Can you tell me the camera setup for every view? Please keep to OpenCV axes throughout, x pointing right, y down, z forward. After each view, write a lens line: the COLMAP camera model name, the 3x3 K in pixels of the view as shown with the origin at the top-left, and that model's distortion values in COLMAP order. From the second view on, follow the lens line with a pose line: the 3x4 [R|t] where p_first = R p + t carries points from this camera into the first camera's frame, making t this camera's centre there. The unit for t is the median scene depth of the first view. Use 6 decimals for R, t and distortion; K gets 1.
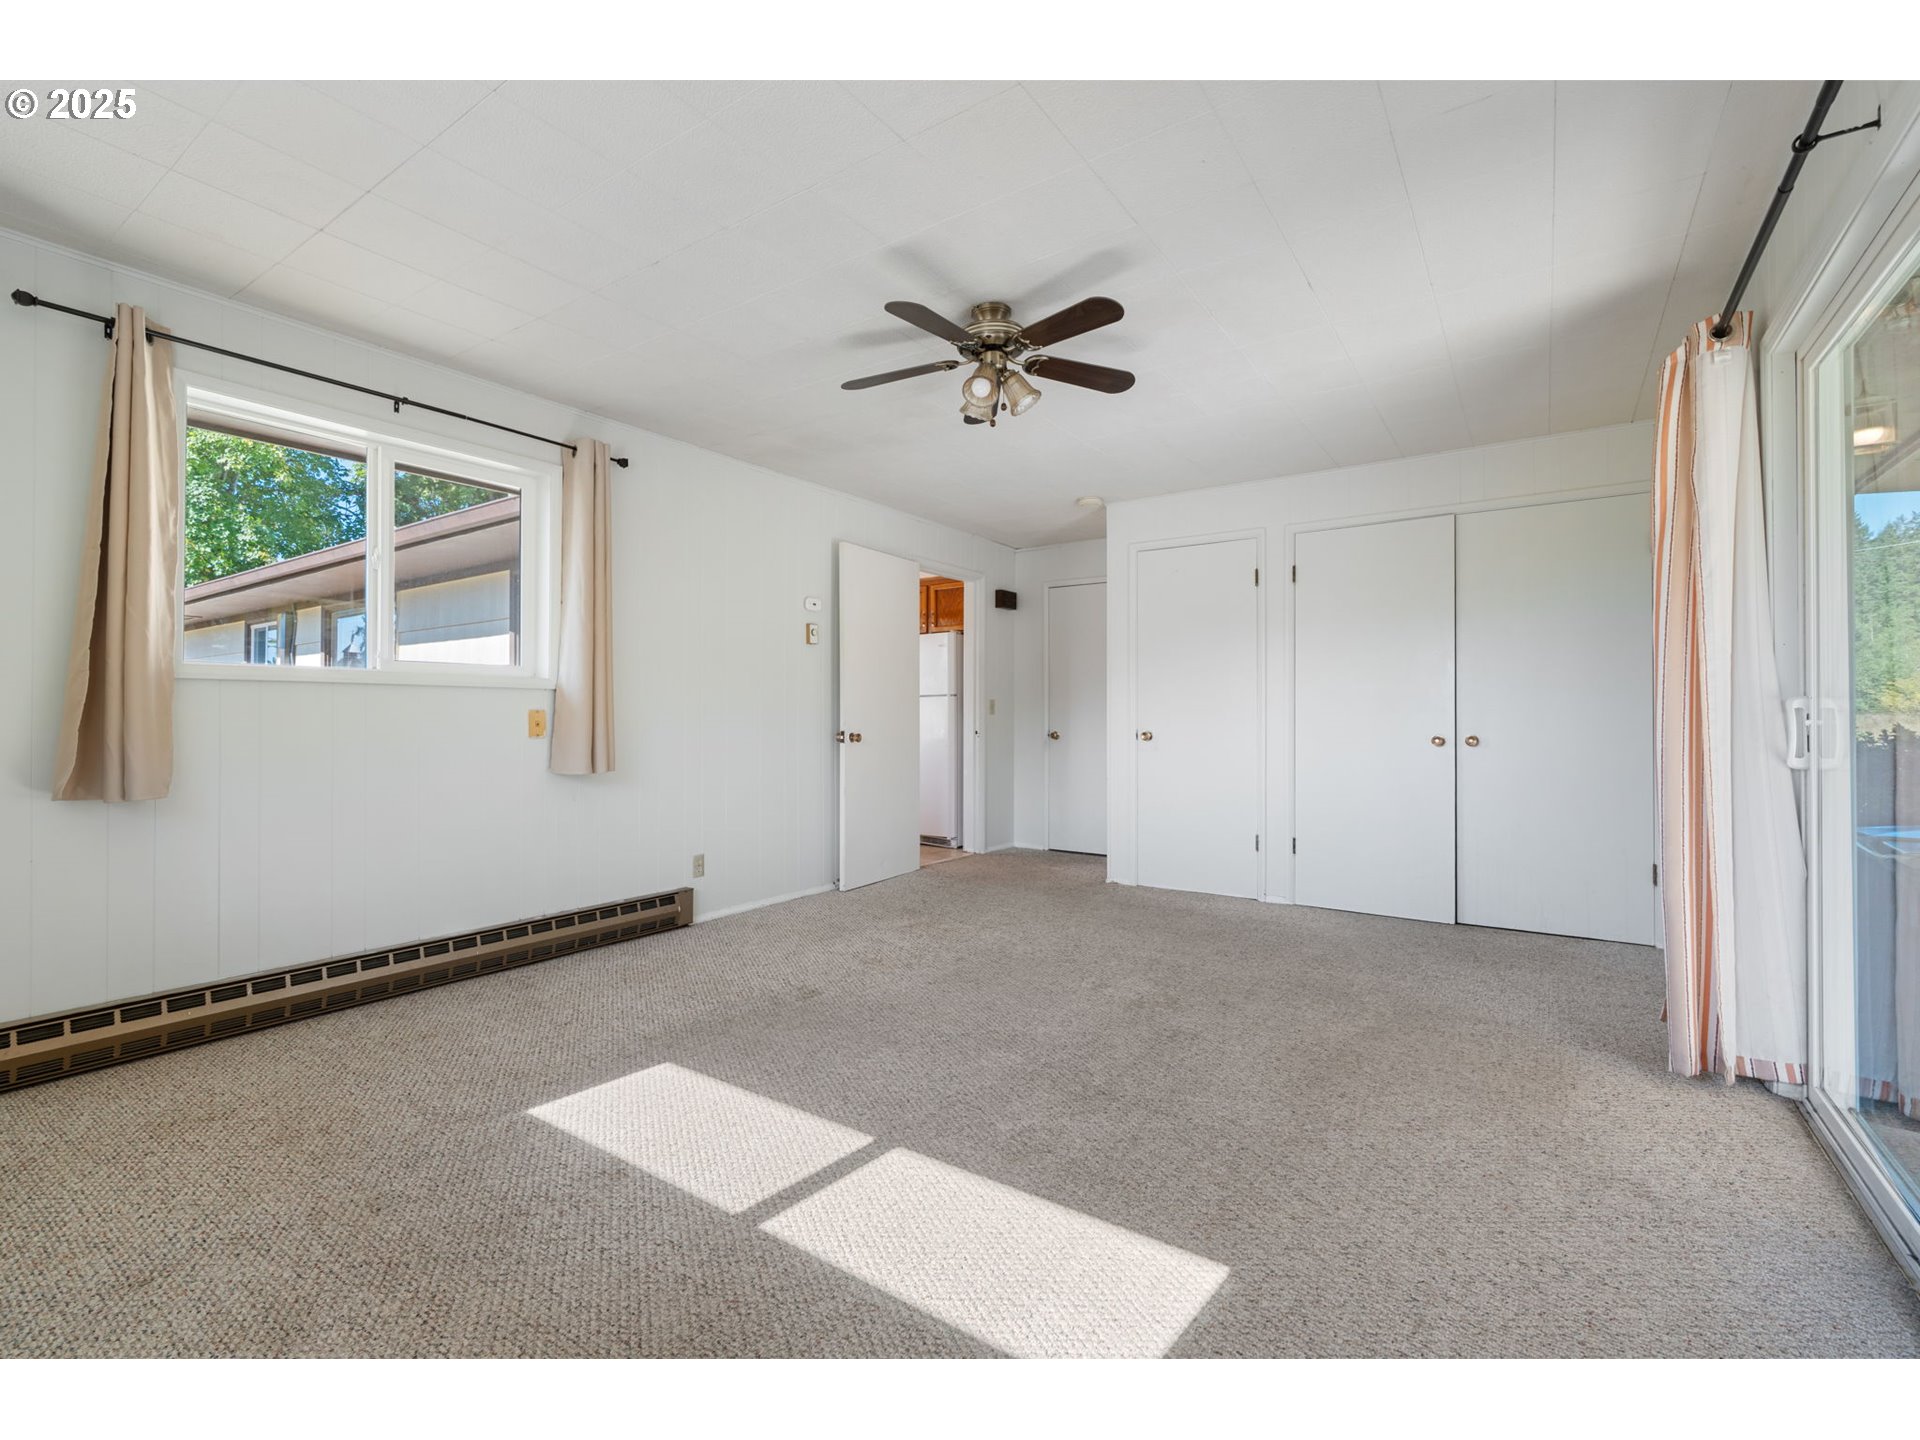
lens RADIAL K [[851.0, 0, 961.0], [0, 851.0, 708.5], [0, 0, 1]] dist [-0.002161, -0.000182]
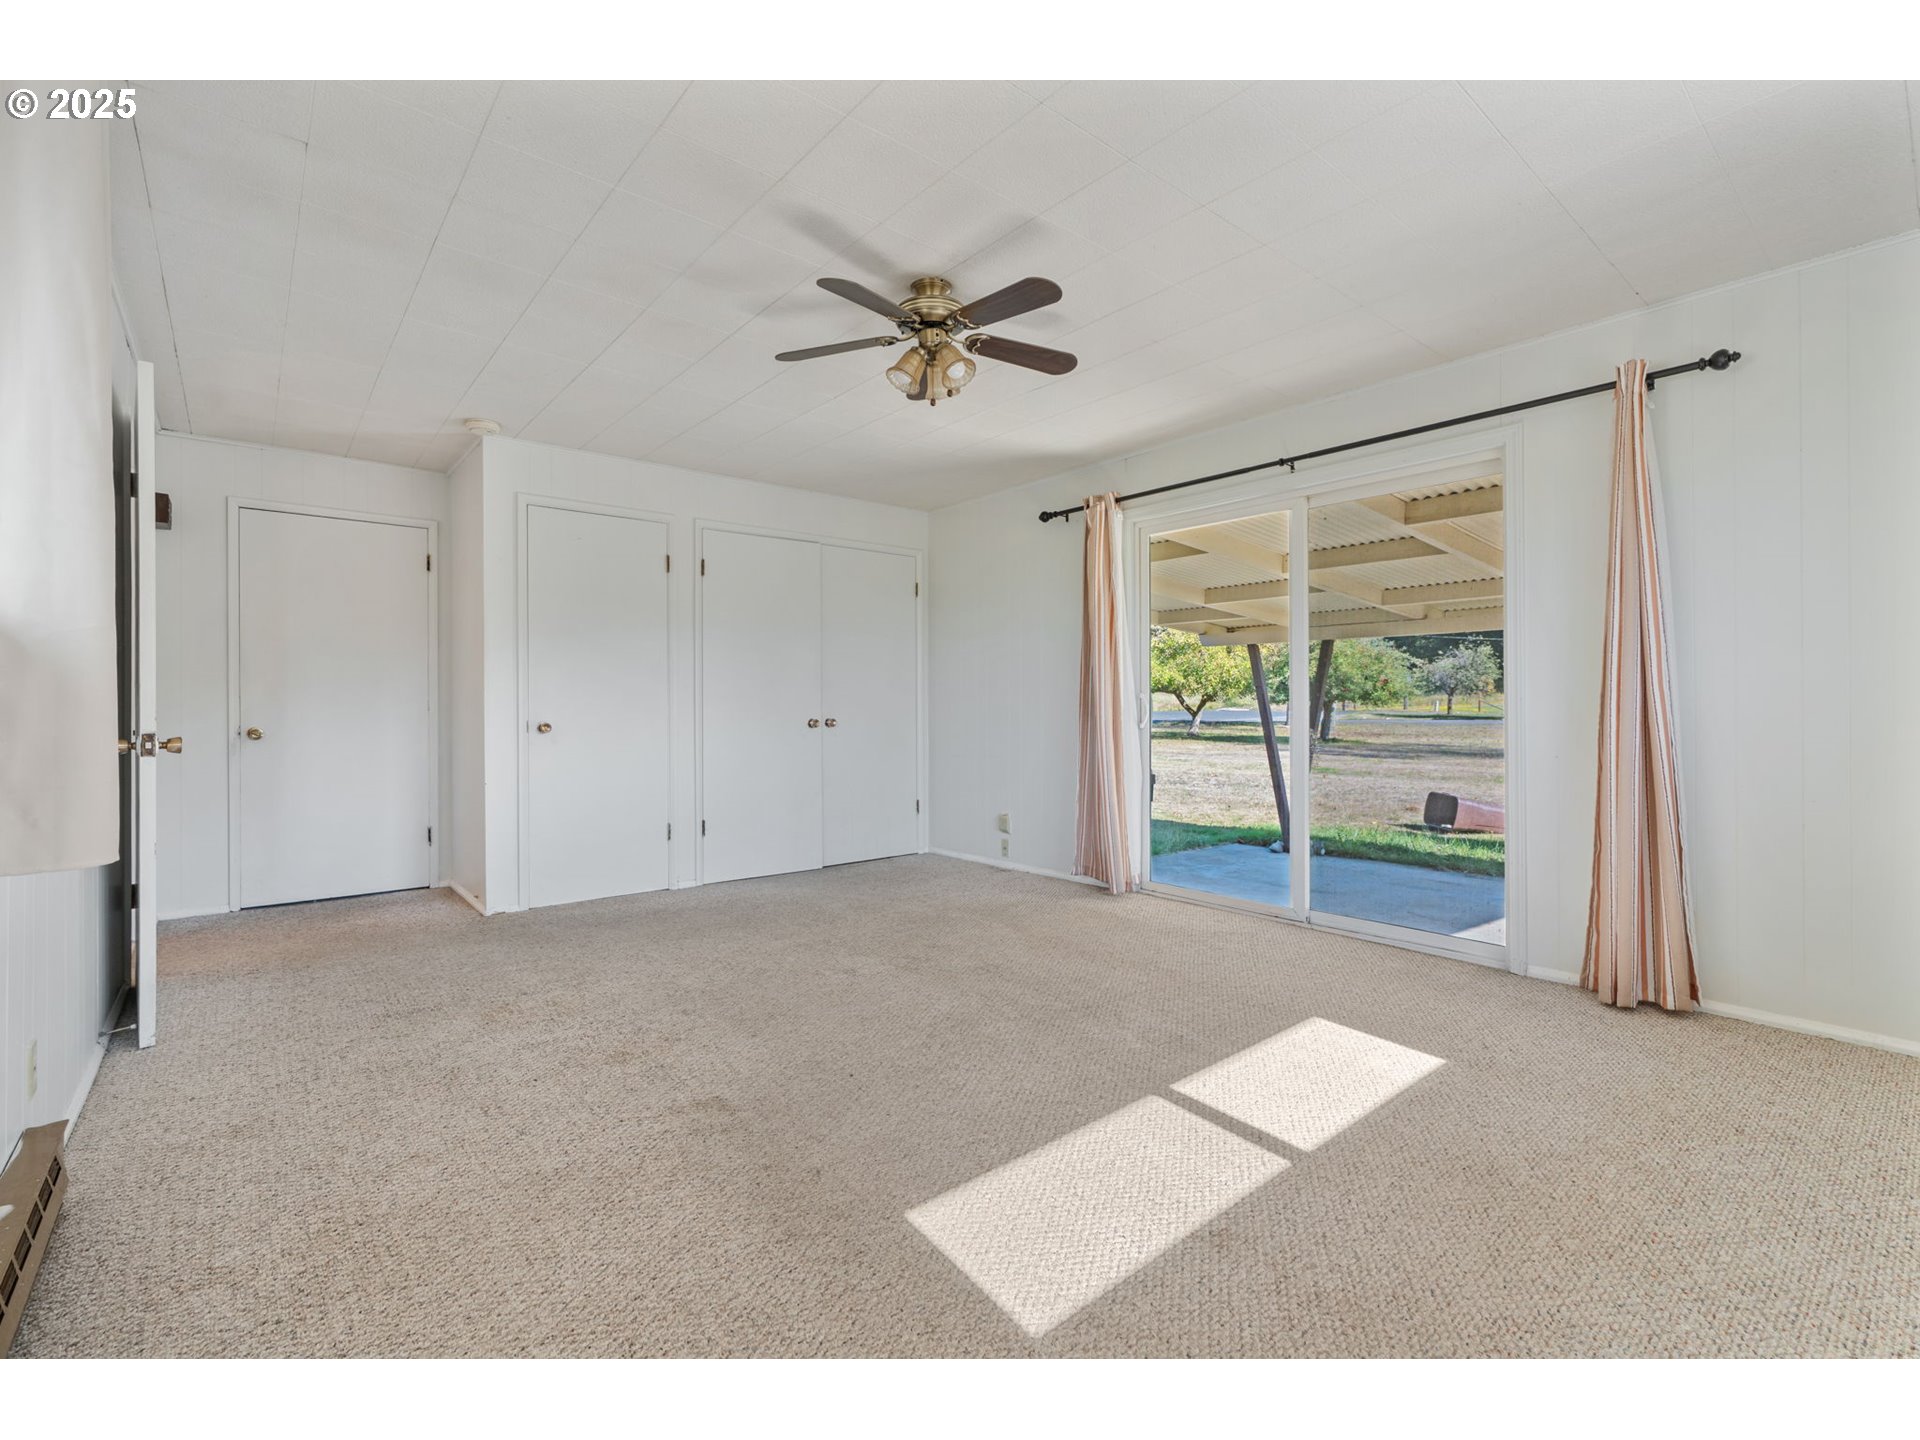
lens RADIAL K [[851.0, 0, 961.0], [0, 851.0, 708.5], [0, 0, 1]] dist [-0.002161, -0.000182]
pose [[0.265827, -0.006051, 0.964002, -0.670199], [-0.007749, 0.999935, 0.008414, 0.004462], [-0.963990, -0.009706, 0.265763, 0.530451]]
